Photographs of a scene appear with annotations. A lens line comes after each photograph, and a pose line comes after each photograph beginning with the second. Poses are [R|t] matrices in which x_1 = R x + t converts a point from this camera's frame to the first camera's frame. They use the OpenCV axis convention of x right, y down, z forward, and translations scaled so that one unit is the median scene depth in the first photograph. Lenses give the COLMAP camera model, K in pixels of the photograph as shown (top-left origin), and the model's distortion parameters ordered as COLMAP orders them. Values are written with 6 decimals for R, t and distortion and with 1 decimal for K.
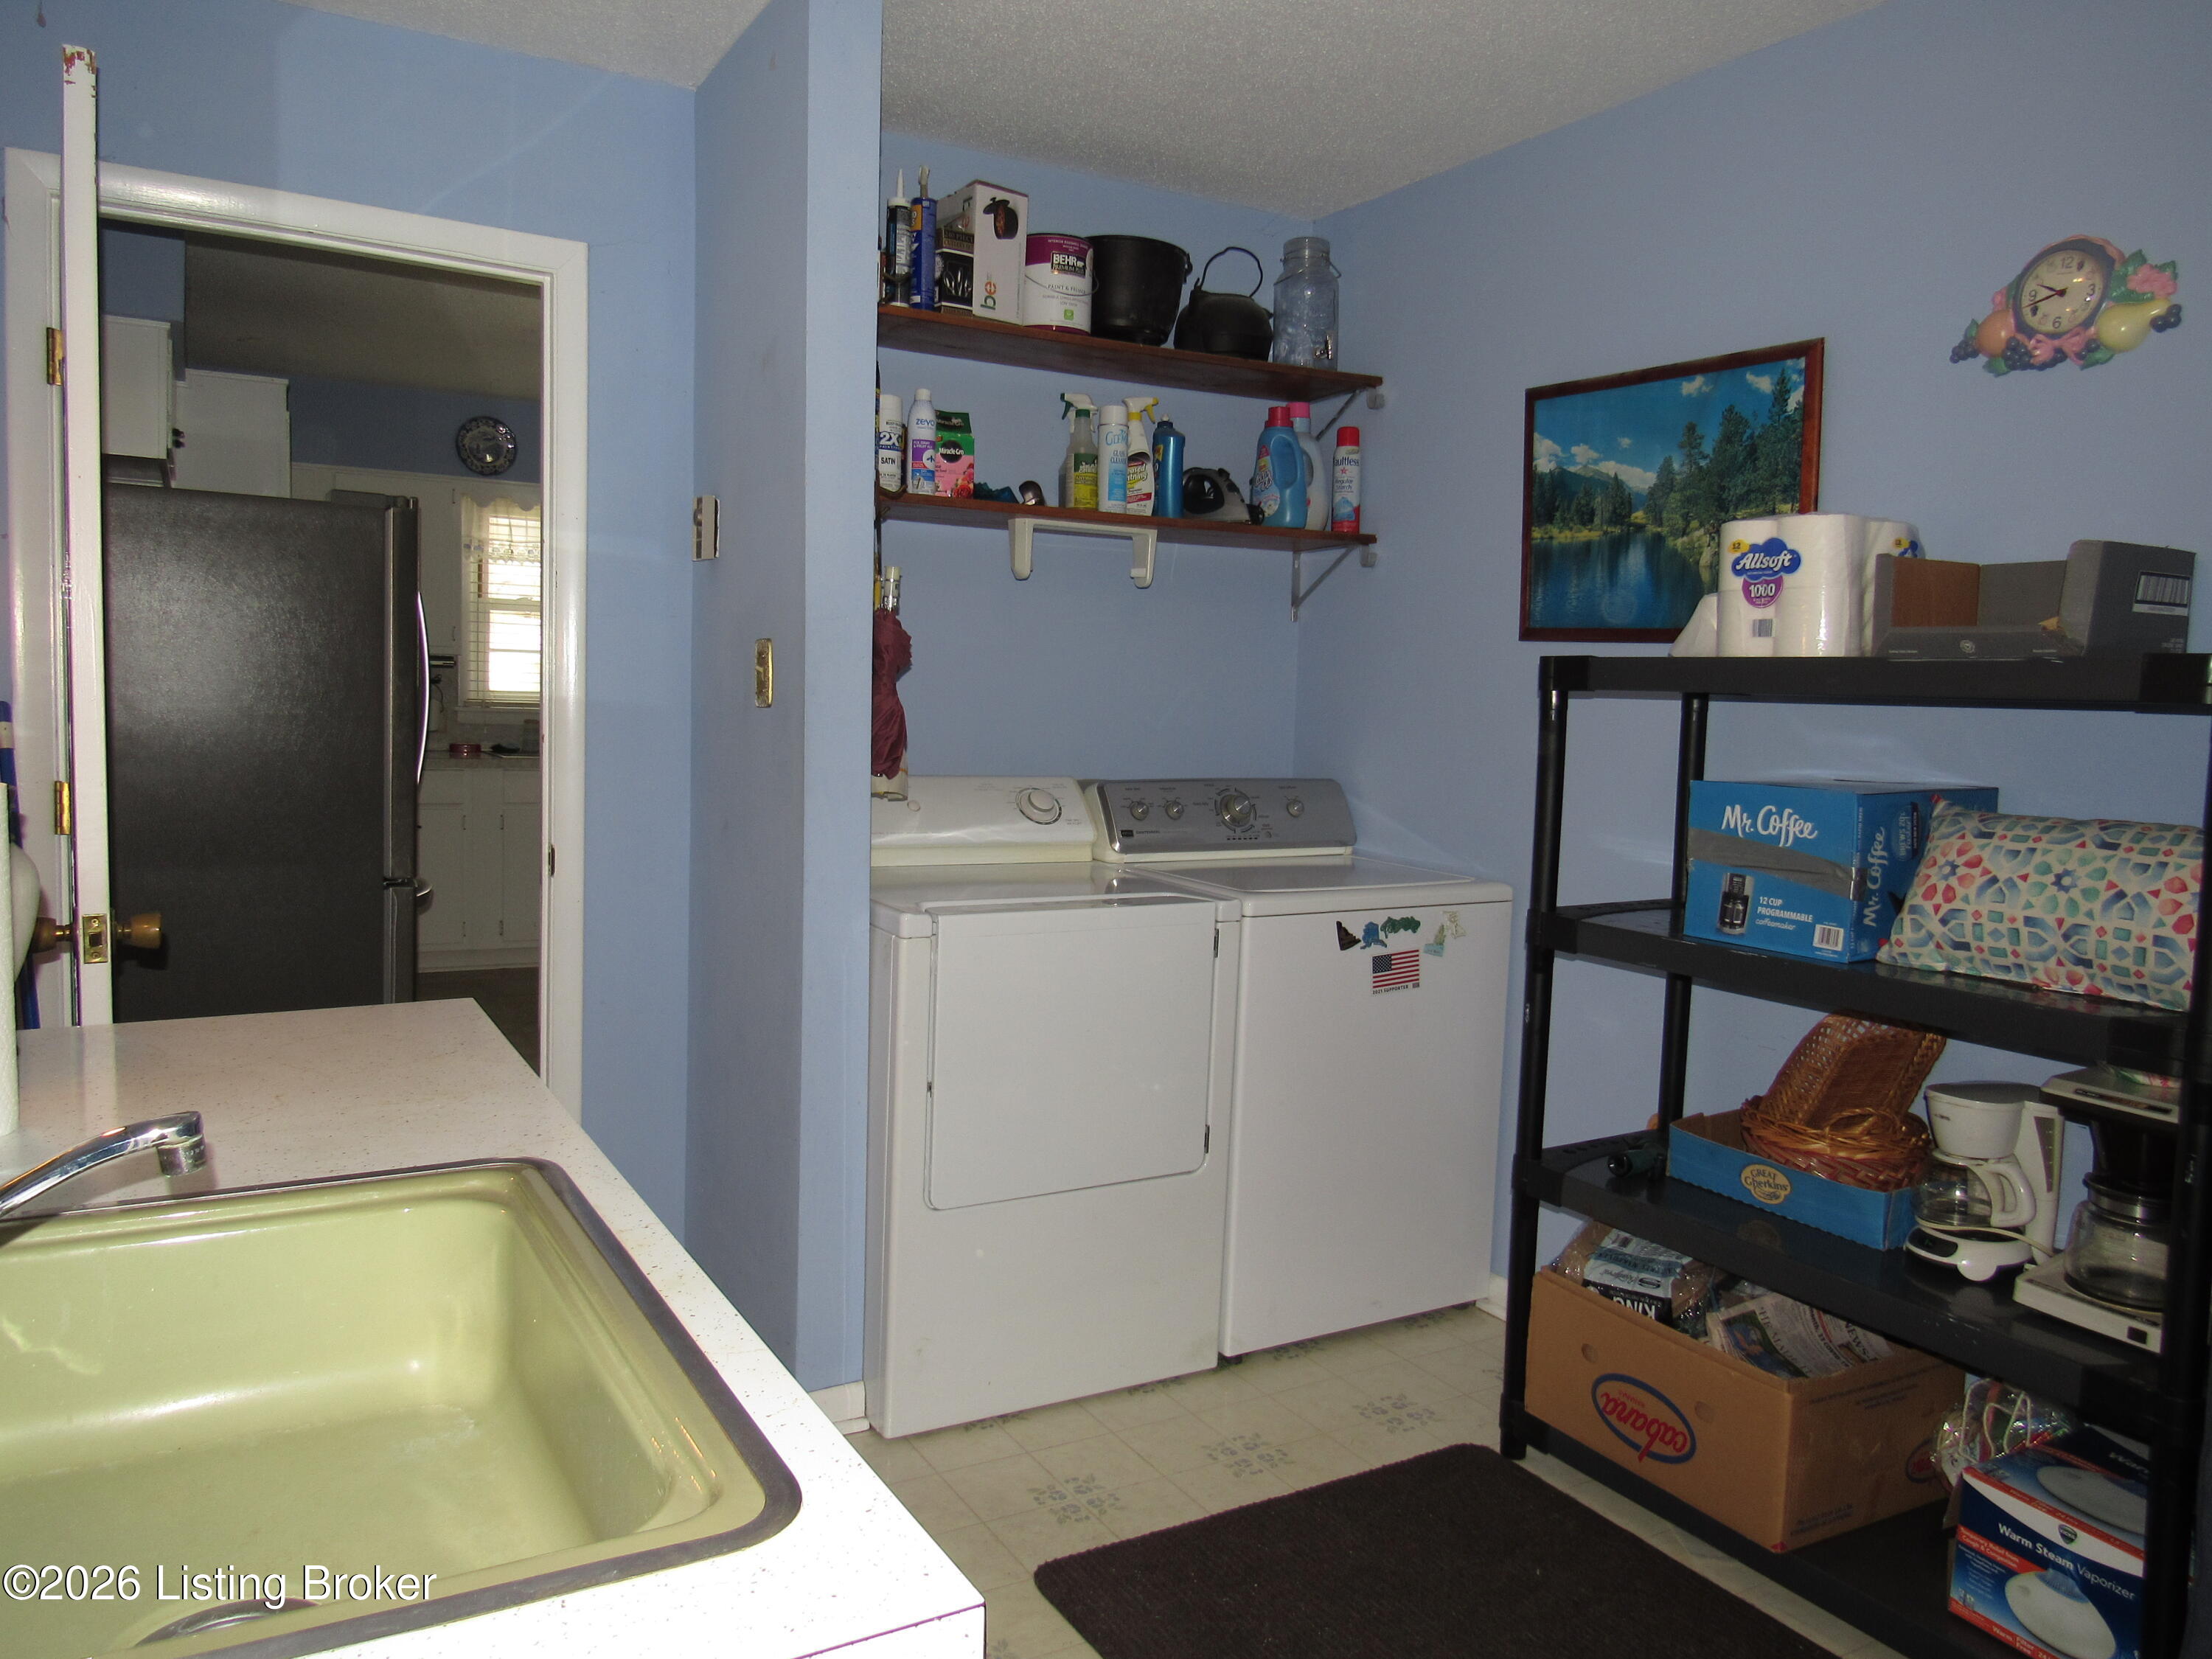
lens RADIAL K [[1596.3, 0, 1106.0], [0, 1596.3, 829.5], [0, 0, 1]] dist [-0.027146, 0.003524]
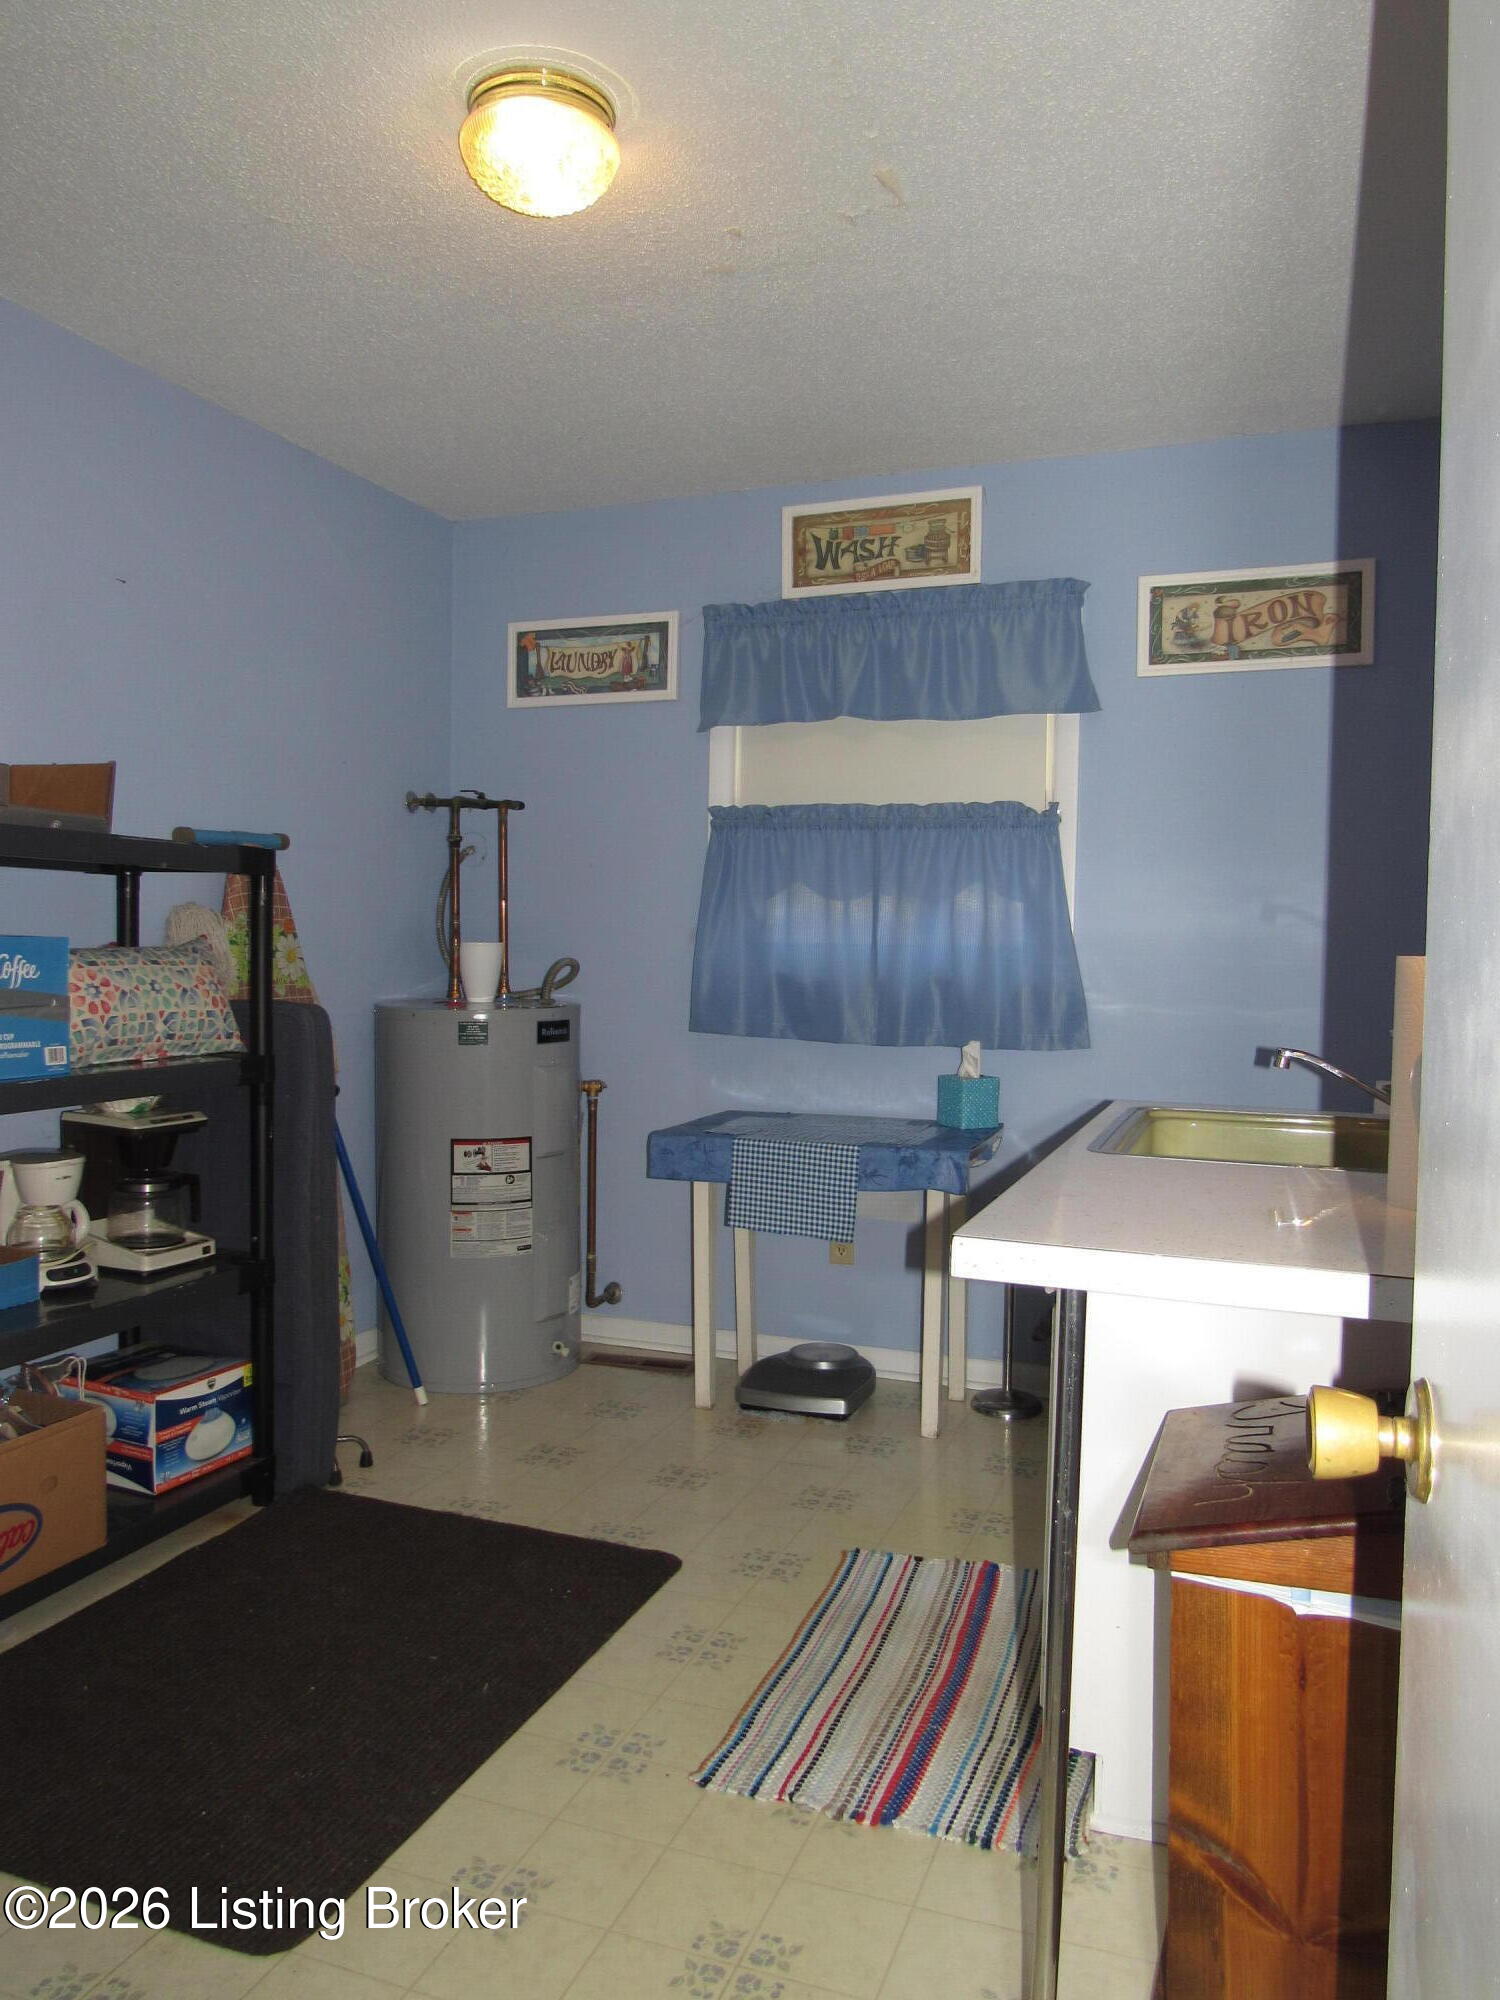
lens RADIAL K [[1443.3, 0, 750.0], [0, 1443.3, 1000.0], [0, 0, 1]] dist [-0.027146, 0.003524]
pose [[-0.635705, -0.068034, 0.768928, -0.804350], [0.031618, 0.992978, 0.113998, -0.092118], [-0.771285, 0.096781, -0.629089, 1.372985]]
